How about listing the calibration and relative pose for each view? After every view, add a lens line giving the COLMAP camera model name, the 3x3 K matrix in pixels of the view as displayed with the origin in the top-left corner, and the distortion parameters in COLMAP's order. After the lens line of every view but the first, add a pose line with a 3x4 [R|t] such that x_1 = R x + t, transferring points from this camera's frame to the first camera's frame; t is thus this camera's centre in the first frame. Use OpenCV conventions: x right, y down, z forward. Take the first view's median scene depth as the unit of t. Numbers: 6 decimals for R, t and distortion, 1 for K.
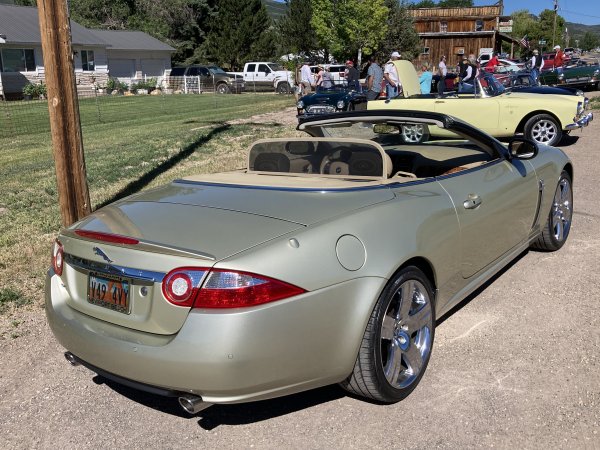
lens RADIAL K [[621.2, 0, 300.0], [0, 621.2, 225.0], [0, 0, 1]] dist [0.006959, -0.014539]
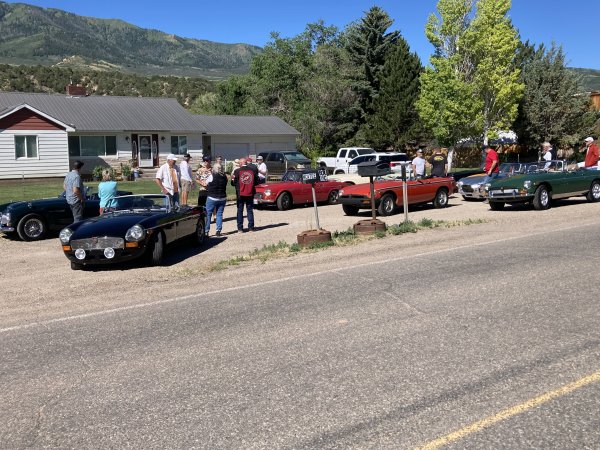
lens RADIAL K [[617.9, 0, 287.8], [0, 617.9, 225.6], [0, 0, 1]] dist [0.025684, -0.012940]
pose [[0.870312, 0.072623, -0.487117, 0.230384], [-0.127122, 0.988678, -0.079724, -0.045057], [0.475812, 0.131308, 0.869690, 0.122912]]
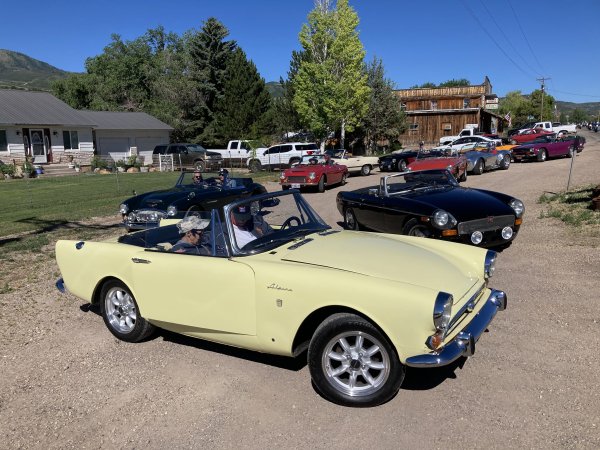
lens RADIAL K [[504.8, 0, 298.5], [0, 504.8, 234.0], [0, 0, 1]] dist [0.012377, -0.005912]
pose [[0.997242, 0.005513, -0.074019, 0.069345], [-0.010284, 0.997882, -0.064227, -0.037379], [0.073509, 0.064811, 0.995186, 0.127232]]
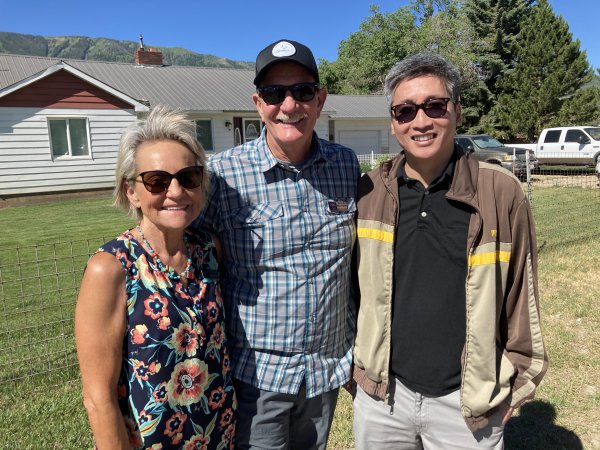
lens RADIAL K [[500.0, 0, 293.6], [0, 500.0, 224.8], [0, 0, 1]] dist [0.012187, 0.006505]
pose [[0.845298, 0.063174, -0.530547, -0.019599], [-0.106107, 0.993056, -0.050809, -0.085066], [0.523653, 0.099243, 0.846131, 0.340194]]
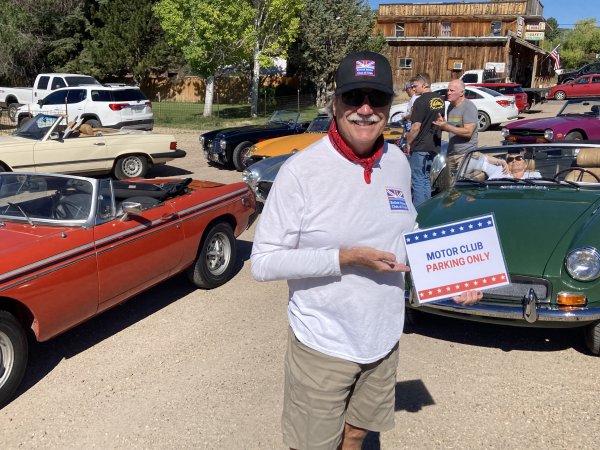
lens RADIAL K [[608.2, 0, 297.4], [0, 608.2, 224.6], [0, 0, 1]] dist [0.016350, -0.009742]
pose [[0.993296, 0.059802, -0.098927, 0.166953], [-0.060234, 0.998183, -0.001387, -0.098692], [0.098665, 0.007337, 0.995094, 0.335826]]
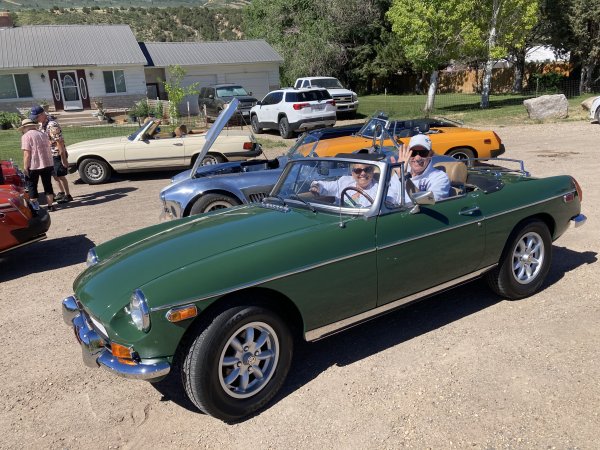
lens RADIAL K [[500.0, 0, 293.6], [0, 500.0, 224.8], [0, 0, 1]] dist [0.012187, 0.006505]
pose [[0.748668, 0.175704, -0.639237, 0.242835], [-0.129438, 0.984423, 0.118987, -0.118590], [0.650186, -0.006340, 0.759748, 0.403330]]
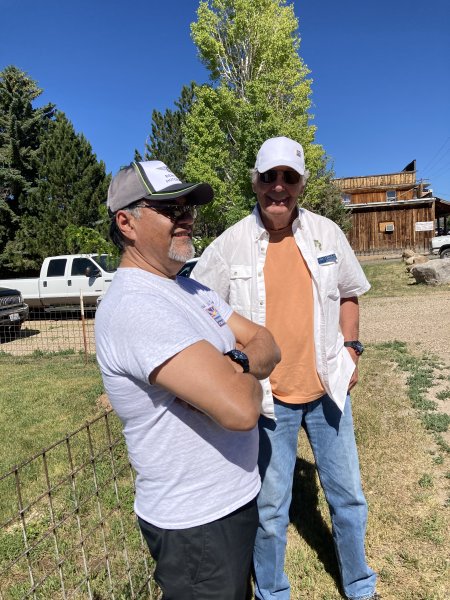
lens RADIAL K [[500.9, 0, 228.4], [0, 500.9, 297.6], [0, 0, 1]] dist [-0.011346, -0.007199]
pose [[0.990902, -0.060382, 0.120278, -0.001386], [0.079985, 0.982964, -0.165480, -0.121672], [-0.108237, 0.173595, 0.978851, 0.478634]]
